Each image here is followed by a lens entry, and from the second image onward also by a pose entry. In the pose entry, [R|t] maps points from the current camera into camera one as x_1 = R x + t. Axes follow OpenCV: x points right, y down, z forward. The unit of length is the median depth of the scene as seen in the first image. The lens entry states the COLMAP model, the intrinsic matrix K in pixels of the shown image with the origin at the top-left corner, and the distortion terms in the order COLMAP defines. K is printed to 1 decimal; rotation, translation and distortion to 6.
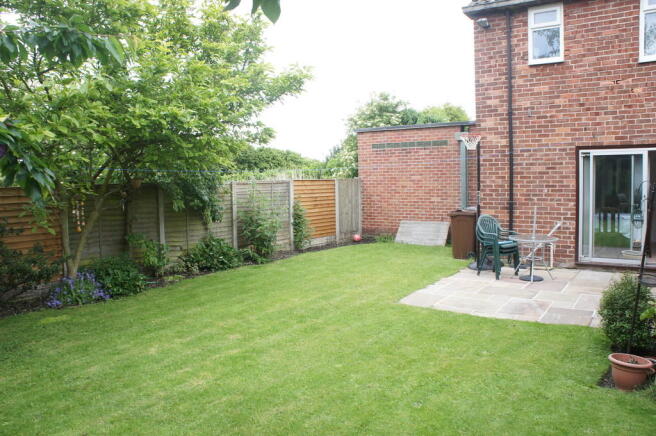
lens RADIAL K [[526.3, 0, 328.0], [0, 526.3, 218.0], [0, 0, 1]] dist [-0.177074, 0.130359]
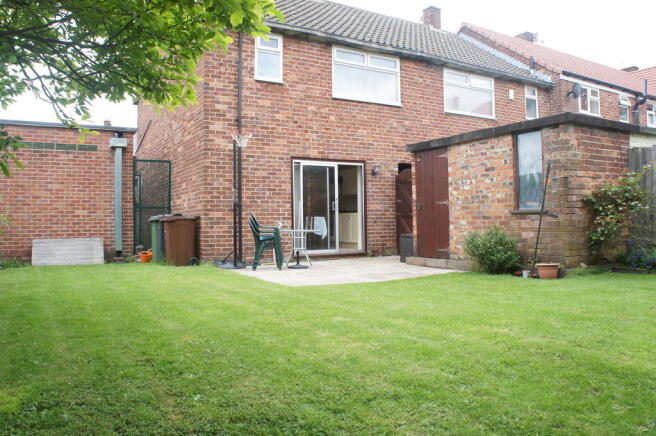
lens RADIAL K [[526.3, 0, 328.0], [0, 526.3, 218.0], [0, 0, 1]] dist [-0.177074, 0.130359]
pose [[0.411310, 0.025710, 0.911133, -0.559222], [0.074393, 0.995320, -0.061669, 0.079305], [-0.908455, 0.093147, 0.407472, 0.425639]]
